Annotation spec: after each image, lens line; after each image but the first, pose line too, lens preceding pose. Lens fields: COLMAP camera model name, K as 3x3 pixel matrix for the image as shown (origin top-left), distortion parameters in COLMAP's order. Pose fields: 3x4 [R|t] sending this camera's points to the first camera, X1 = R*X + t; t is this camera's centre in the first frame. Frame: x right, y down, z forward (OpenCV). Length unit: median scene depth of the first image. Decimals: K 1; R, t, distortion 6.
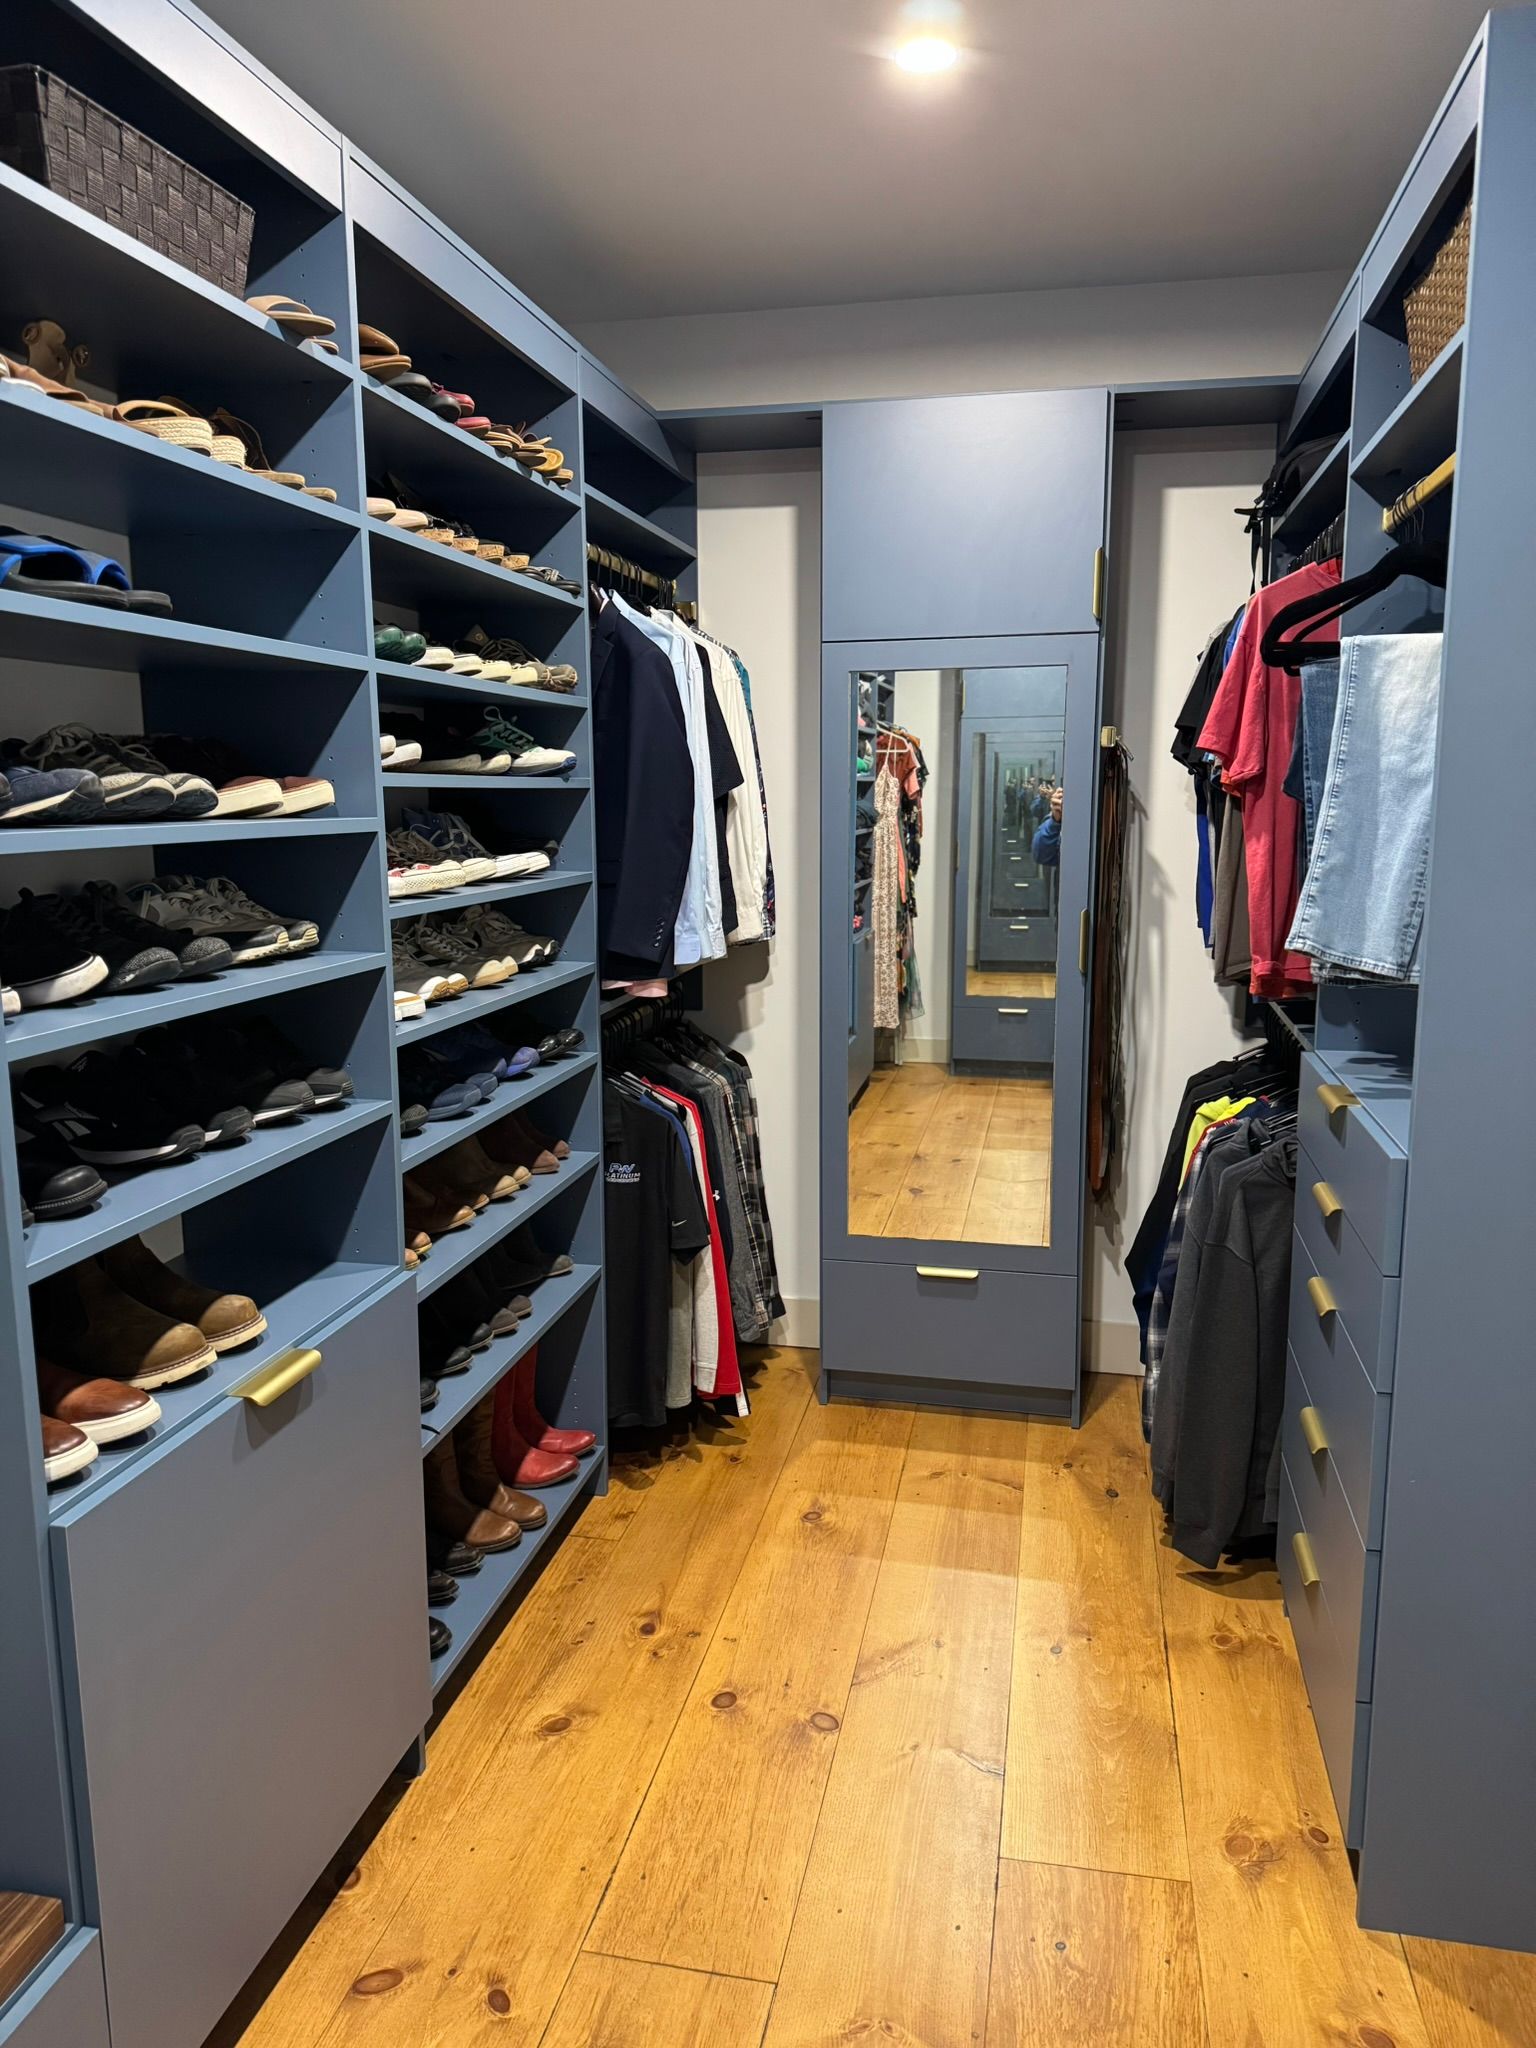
lens RADIAL K [[1435.3, 0, 767.6], [0, 1435.3, 1021.1], [0, 0, 1]] dist [0.061500, -0.070561]
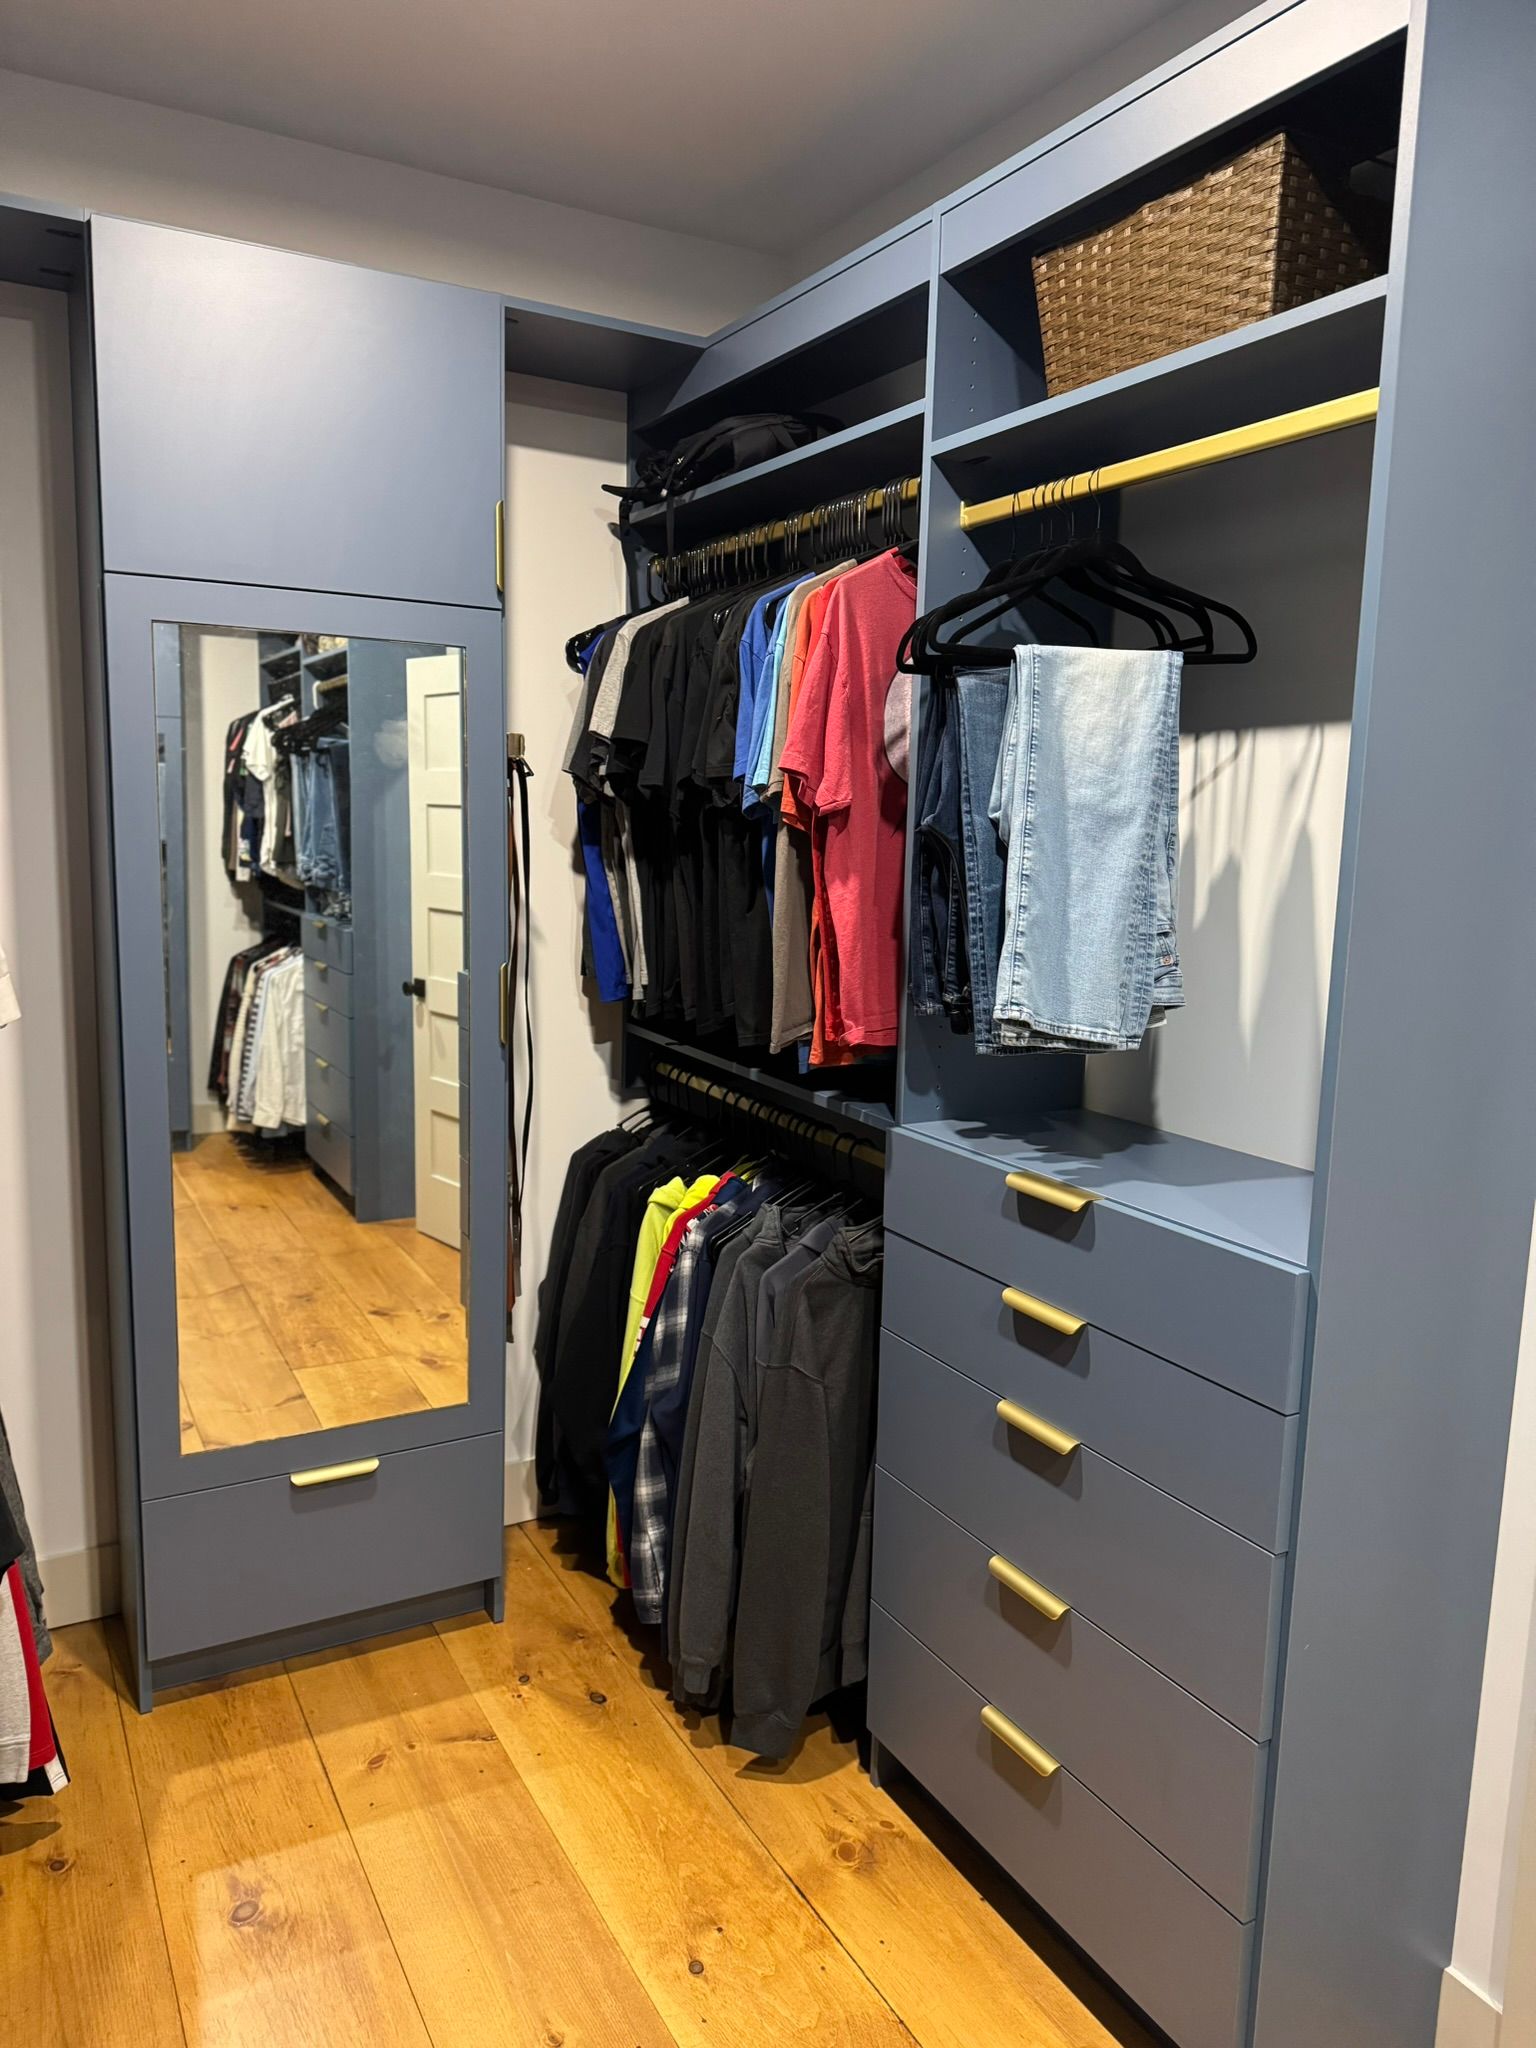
lens RADIAL K [[1440.1, 0, 772.4], [0, 1440.1, 1017.0], [0, 0, 1]] dist [0.057857, -0.081239]
pose [[0.749404, -0.066837, 0.658731, -0.198050], [0.075909, 0.997005, 0.014802, -0.052290], [-0.657748, 0.038911, 0.752233, 0.338084]]
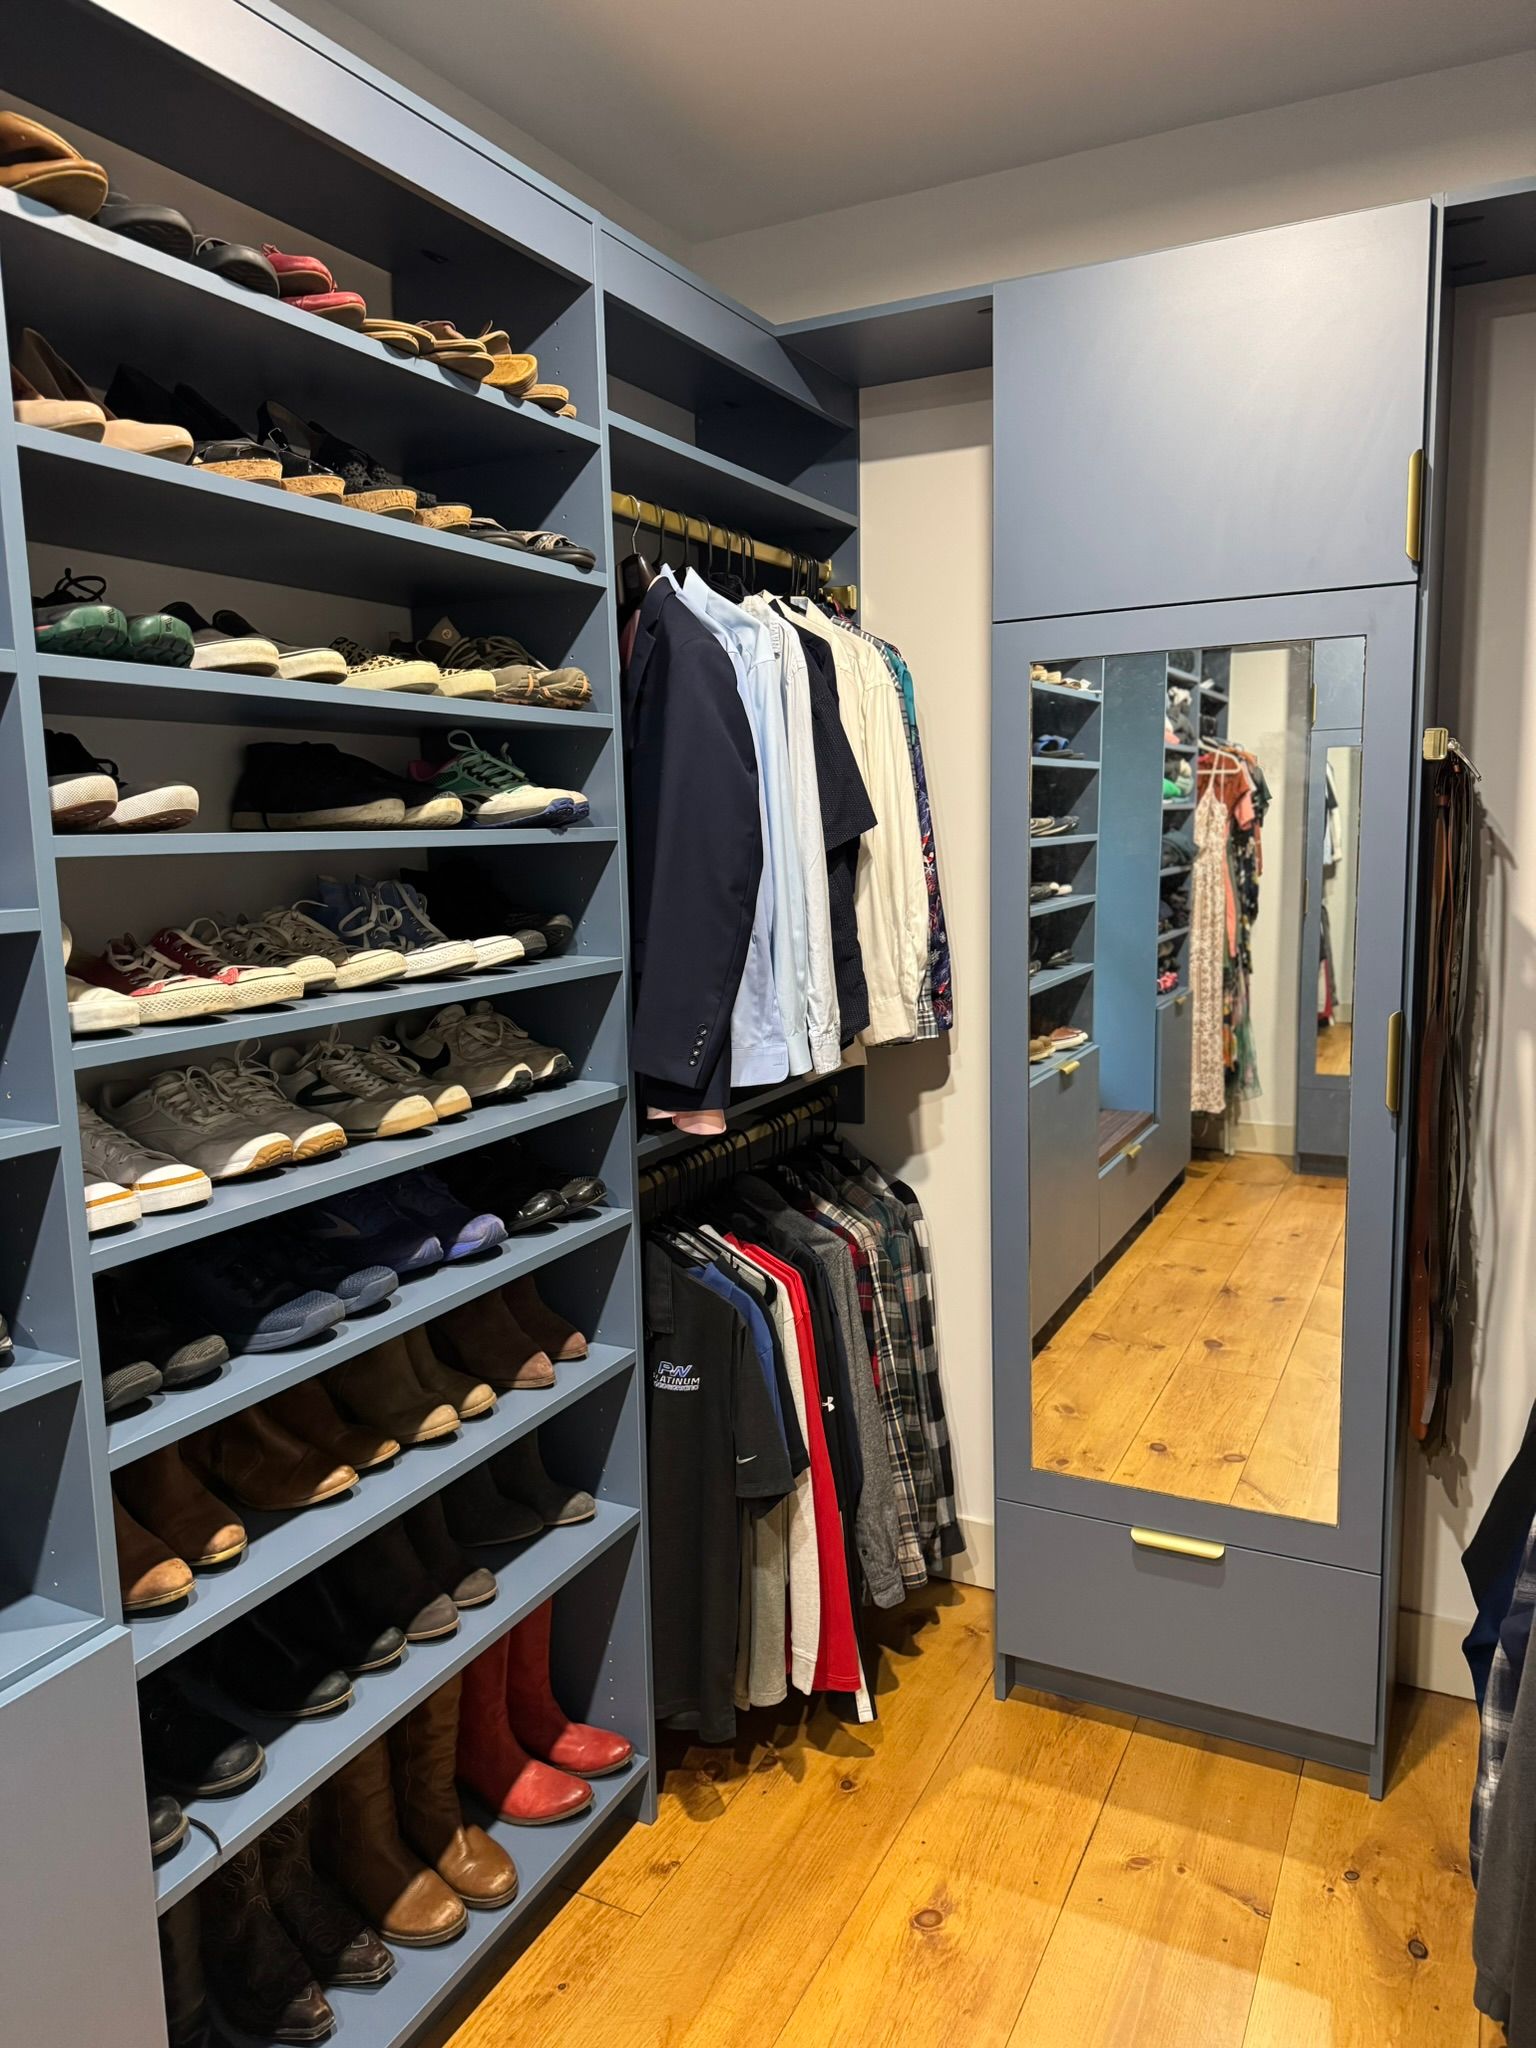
lens RADIAL K [[1441.4, 0, 760.9], [0, 1441.4, 1019.9], [0, 0, 1]] dist [0.060378, -0.075973]
pose [[0.964524, 0.016626, -0.263470, 0.128586], [-0.022343, 0.999575, -0.018721, -0.059626], [0.263046, 0.023943, 0.964486, 0.322049]]
